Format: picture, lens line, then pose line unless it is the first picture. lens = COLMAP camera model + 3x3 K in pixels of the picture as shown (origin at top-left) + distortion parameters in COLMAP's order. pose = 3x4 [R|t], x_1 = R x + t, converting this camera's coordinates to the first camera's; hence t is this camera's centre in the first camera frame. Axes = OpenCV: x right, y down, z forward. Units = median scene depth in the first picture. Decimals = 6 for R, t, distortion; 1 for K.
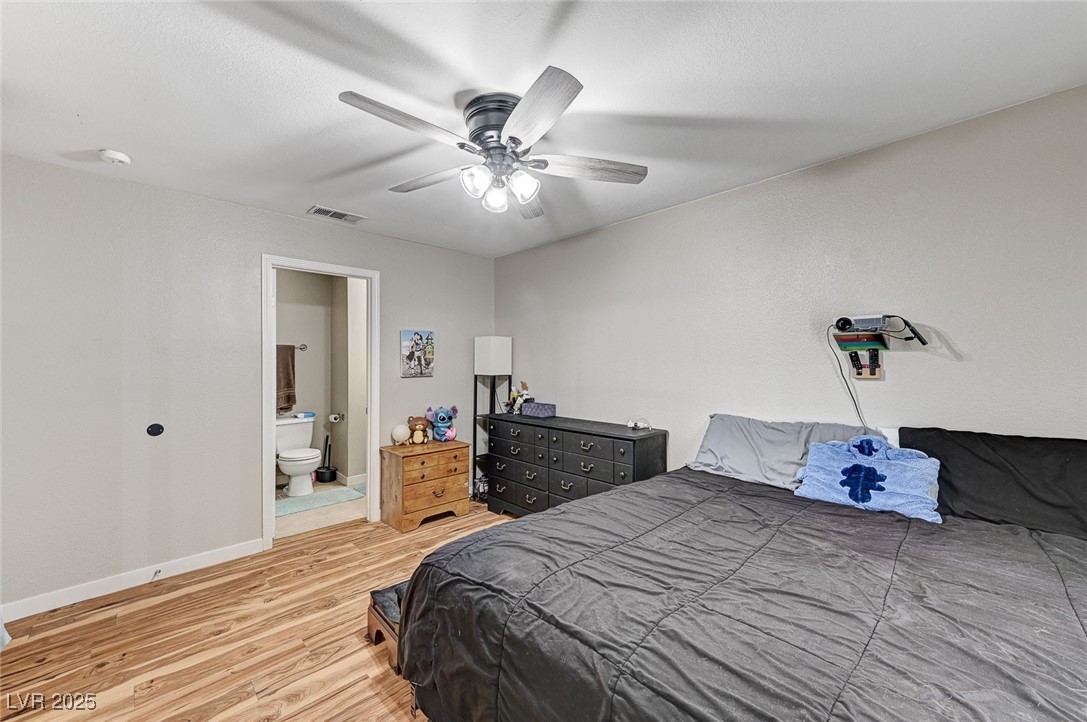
lens RADIAL K [[443.5, 0, 551.2], [0, 443.5, 366.8], [0, 0, 1]] dist [0.004088, 0.000544]
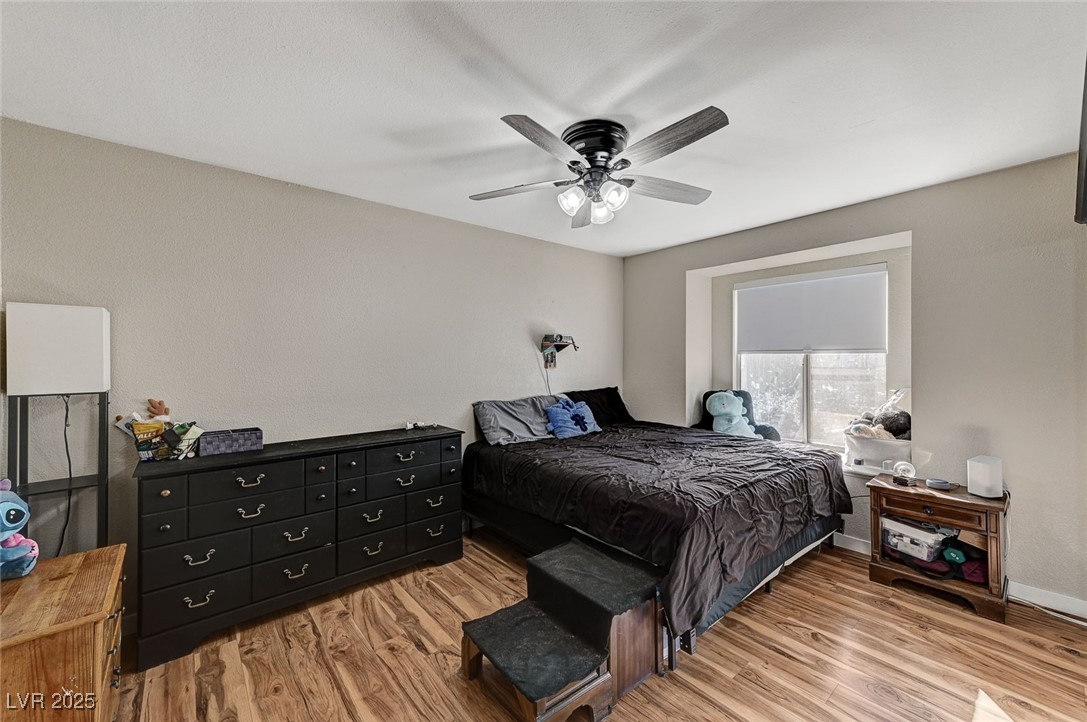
lens RADIAL K [[443.5, 0, 551.2], [0, 443.5, 366.8], [0, 0, 1]] dist [0.004088, 0.000544]
pose [[0.019124, -0.018816, 0.999640, -0.770801], [0.016640, 0.999690, 0.018499, -0.009969], [-0.999679, 0.016280, 0.019432, 0.684093]]
